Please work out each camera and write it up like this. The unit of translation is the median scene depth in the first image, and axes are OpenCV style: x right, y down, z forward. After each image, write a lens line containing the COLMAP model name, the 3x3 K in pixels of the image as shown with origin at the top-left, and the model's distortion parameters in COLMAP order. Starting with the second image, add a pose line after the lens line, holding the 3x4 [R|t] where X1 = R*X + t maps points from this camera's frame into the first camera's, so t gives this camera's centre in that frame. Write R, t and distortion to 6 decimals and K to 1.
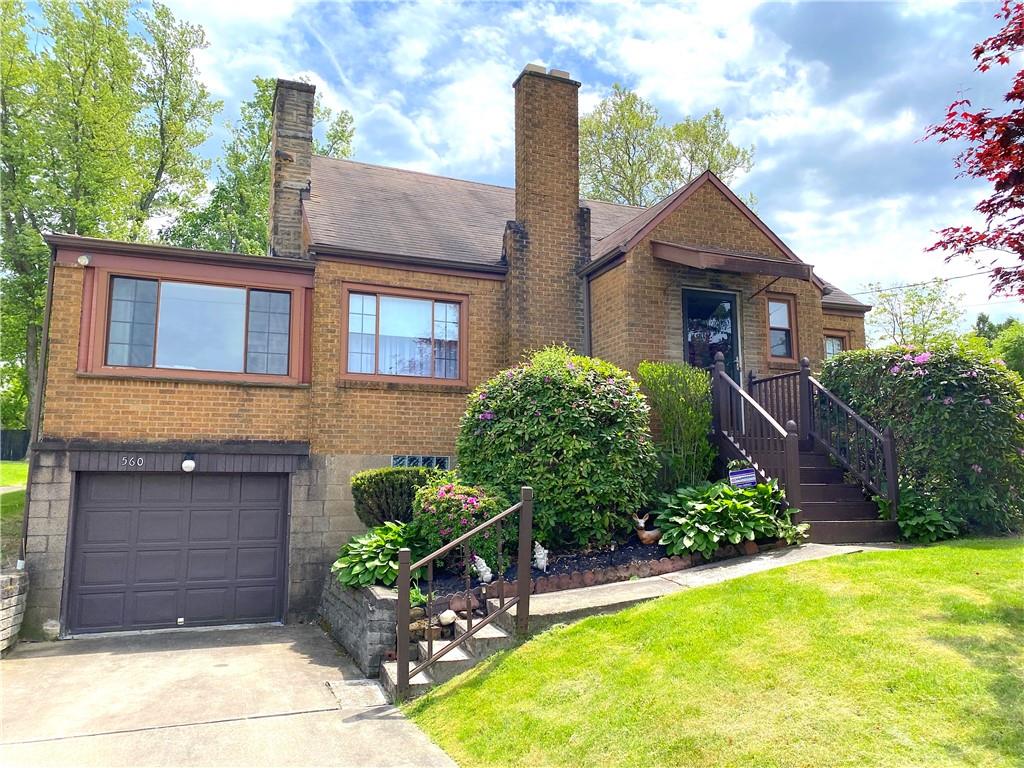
lens RADIAL K [[771.3, 0, 512.3], [0, 771.3, 386.1], [0, 0, 1]] dist [0.045469, -0.009930]
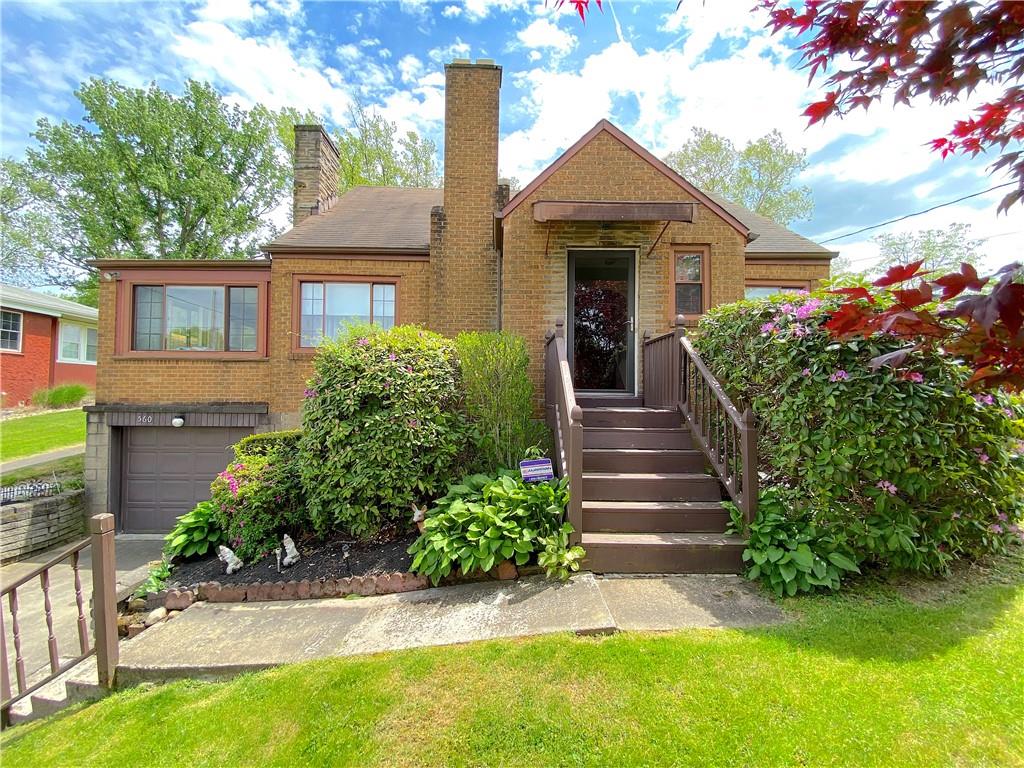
lens RADIAL K [[416.3, 0, 514.1], [0, 416.3, 381.1], [0, 0, 1]] dist [0.004265, -0.010553]
pose [[0.934709, -0.000866, -0.355413, 0.379795], [0.039331, 0.994107, 0.101015, -0.019105], [0.353231, -0.108398, 0.929235, 0.524403]]
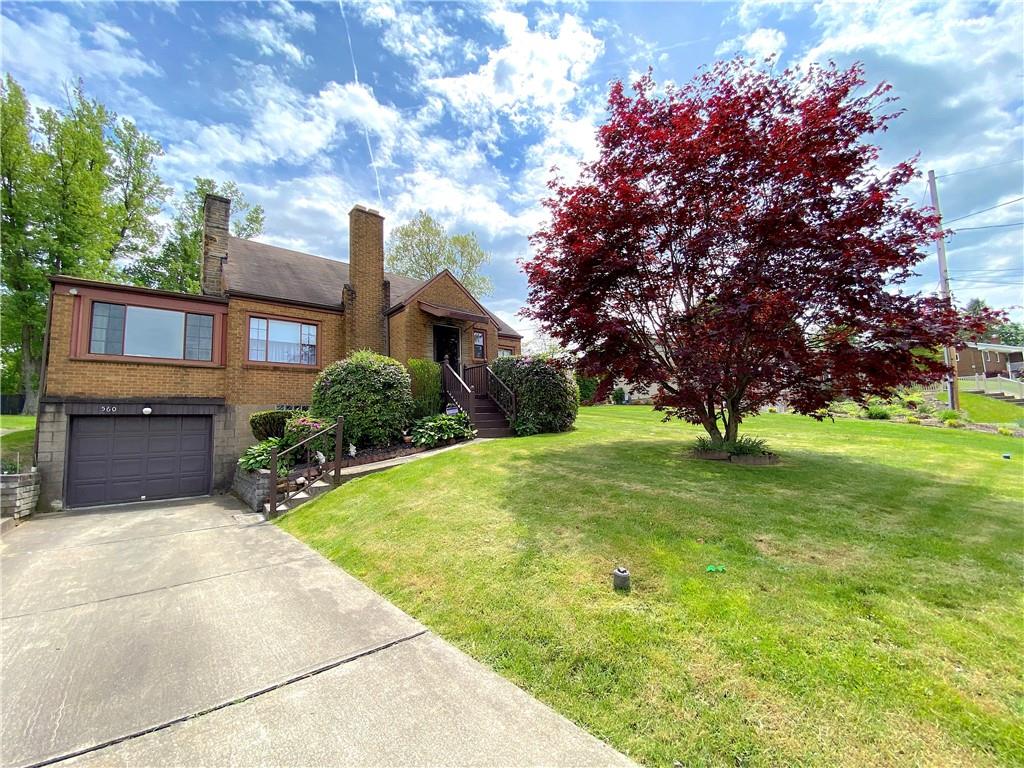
lens RADIAL K [[416.3, 0, 512.5], [0, 416.3, 384.6], [0, 0, 1]] dist [0.004265, -0.010553]
pose [[0.946821, 0.002528, 0.321750, 0.068300], [-0.012176, 0.999534, 0.027978, 0.005071], [-0.321530, -0.030408, 0.946411, -0.161192]]
